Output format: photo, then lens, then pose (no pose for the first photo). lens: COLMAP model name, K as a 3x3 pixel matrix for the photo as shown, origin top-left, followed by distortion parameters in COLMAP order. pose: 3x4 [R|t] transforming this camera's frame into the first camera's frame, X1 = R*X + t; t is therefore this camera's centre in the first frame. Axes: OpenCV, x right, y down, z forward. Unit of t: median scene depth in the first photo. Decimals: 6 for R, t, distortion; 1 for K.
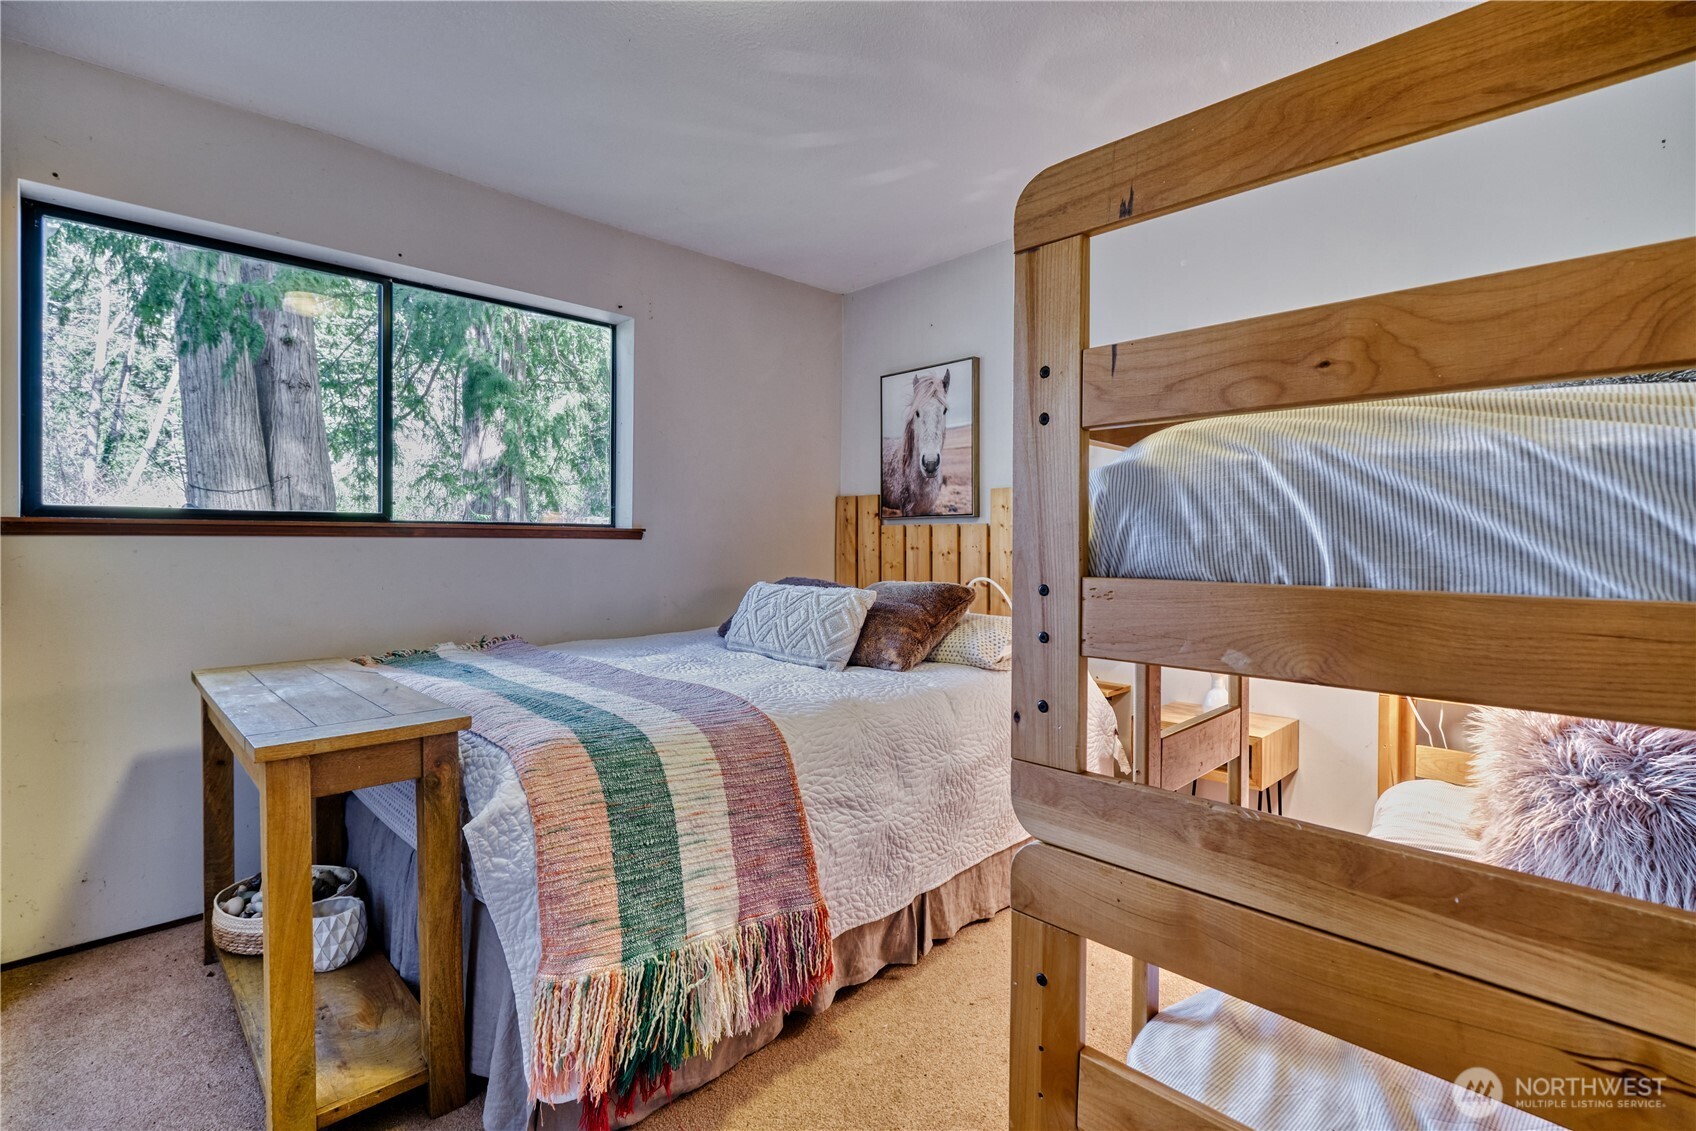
lens RADIAL K [[792.9, 0, 848.0], [0, 792.9, 565.5], [0, 0, 1]] dist [-0.000833, -0.000108]
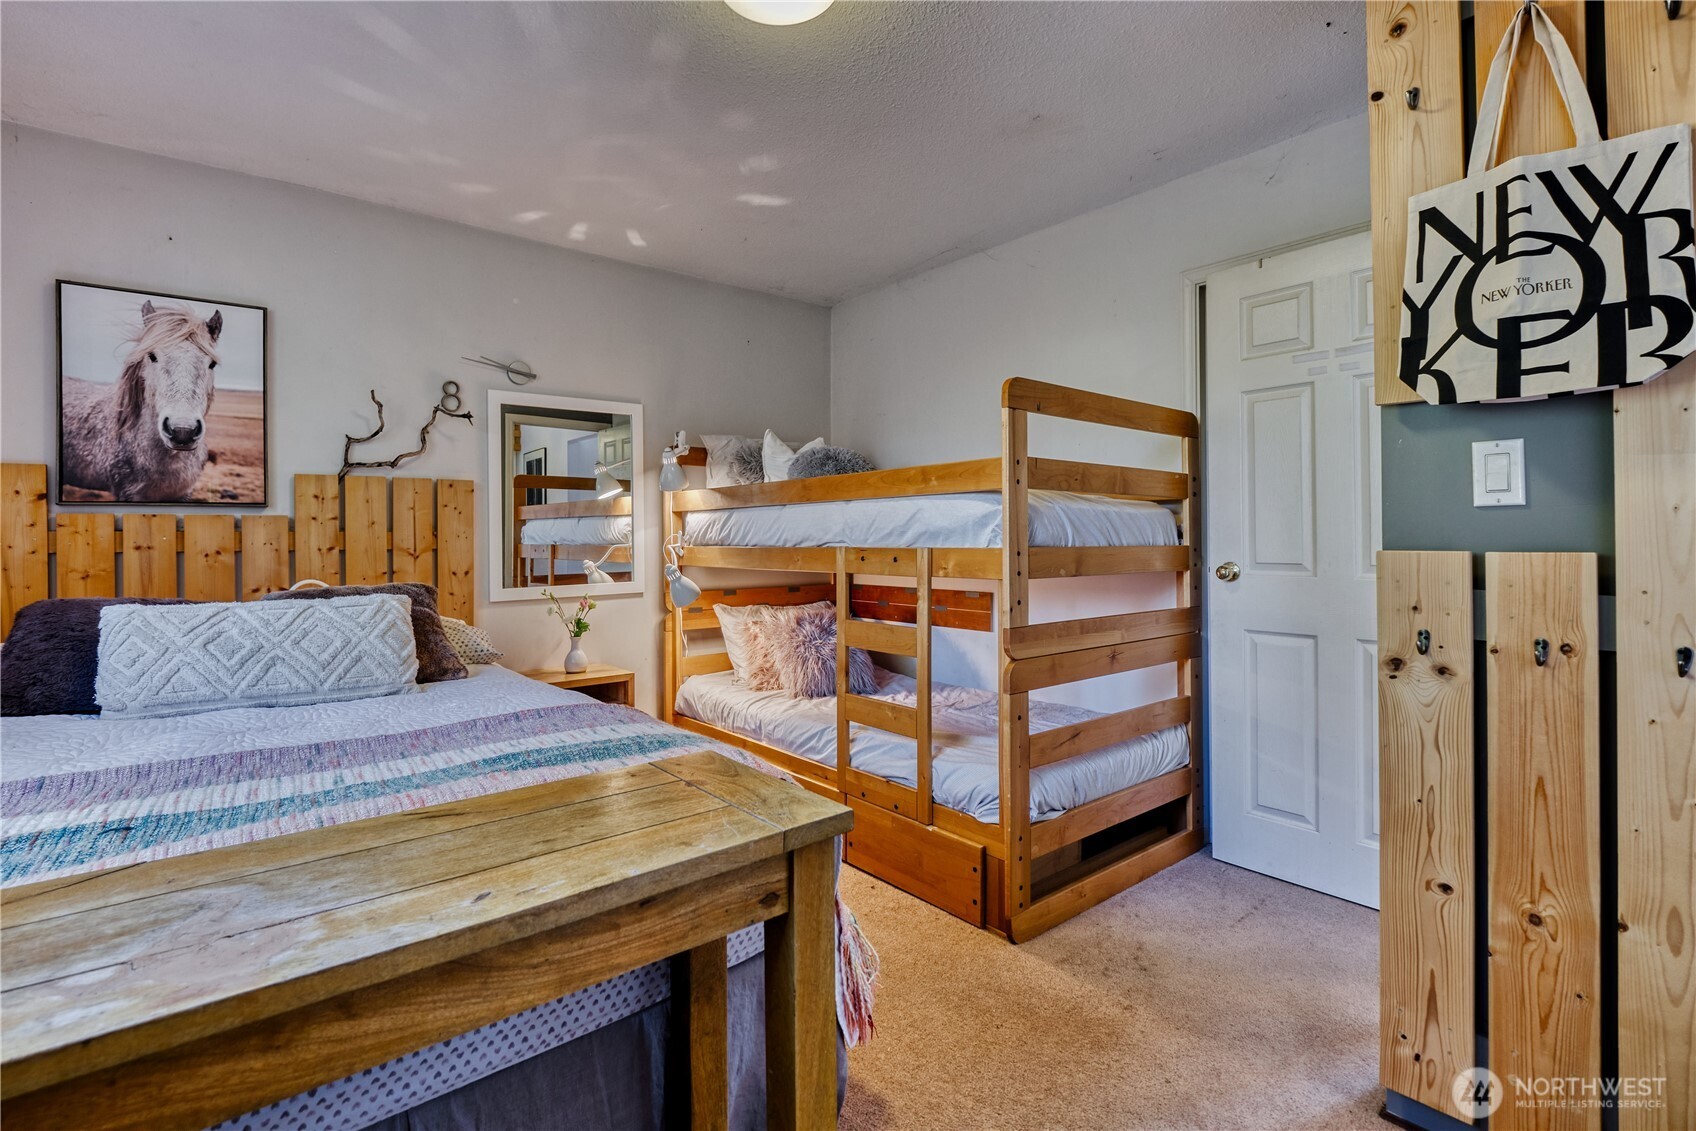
lens RADIAL K [[766.7, 0, 851.7], [0, 766.7, 552.4], [0, 0, 1]] dist [-0.005492, -0.000031]
pose [[0.095872, -0.021930, 0.995152, -0.540133], [0.035747, 0.999188, 0.018575, -0.008521], [-0.994752, 0.033792, 0.096578, 0.330111]]
